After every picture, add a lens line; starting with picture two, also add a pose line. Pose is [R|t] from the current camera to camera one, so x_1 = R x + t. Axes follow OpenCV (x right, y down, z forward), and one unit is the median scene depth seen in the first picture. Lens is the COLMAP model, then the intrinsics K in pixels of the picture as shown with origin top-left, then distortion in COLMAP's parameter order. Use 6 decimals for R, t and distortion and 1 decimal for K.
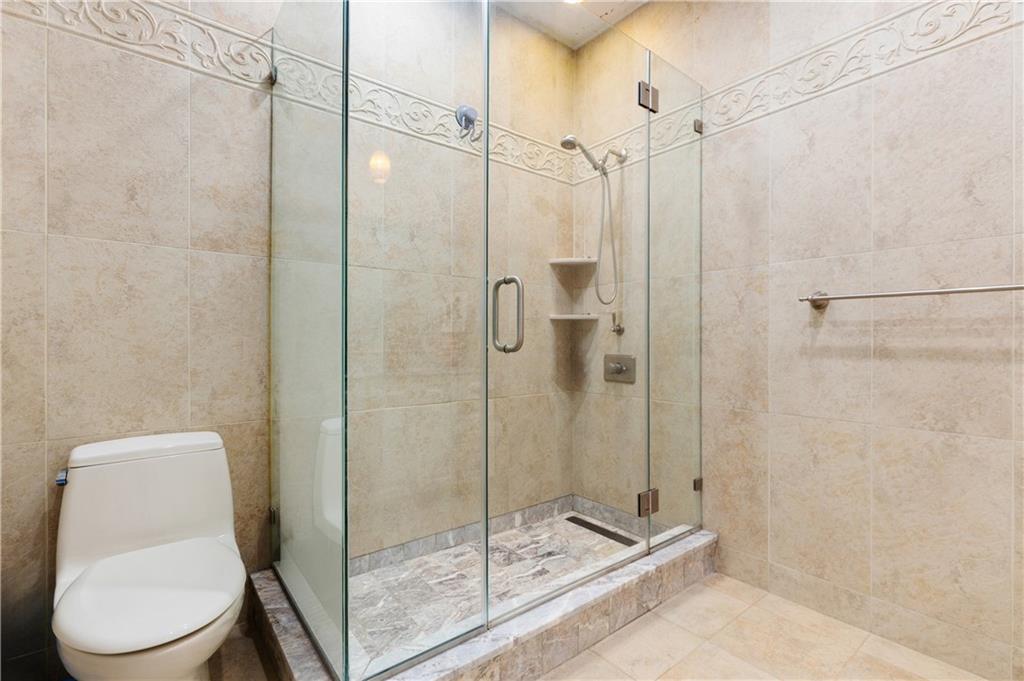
lens RADIAL K [[461.7, 0, 529.2], [0, 461.7, 343.3], [0, 0, 1]] dist [0.004911, -0.002275]
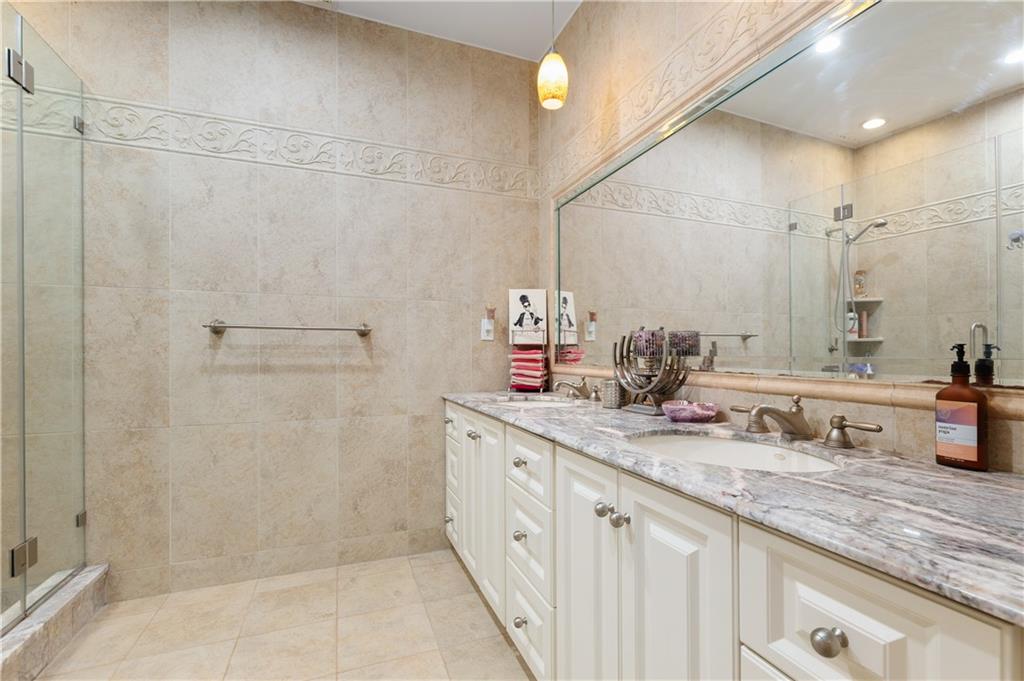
lens RADIAL K [[461.7, 0, 513.8], [0, 461.7, 347.5], [0, 0, 1]] dist [0.004911, -0.002275]
pose [[0.324325, 0.006950, 0.945920, -0.252175], [0.004363, 0.999951, -0.008843, -0.023675], [-0.945935, 0.006995, 0.324279, -0.116915]]
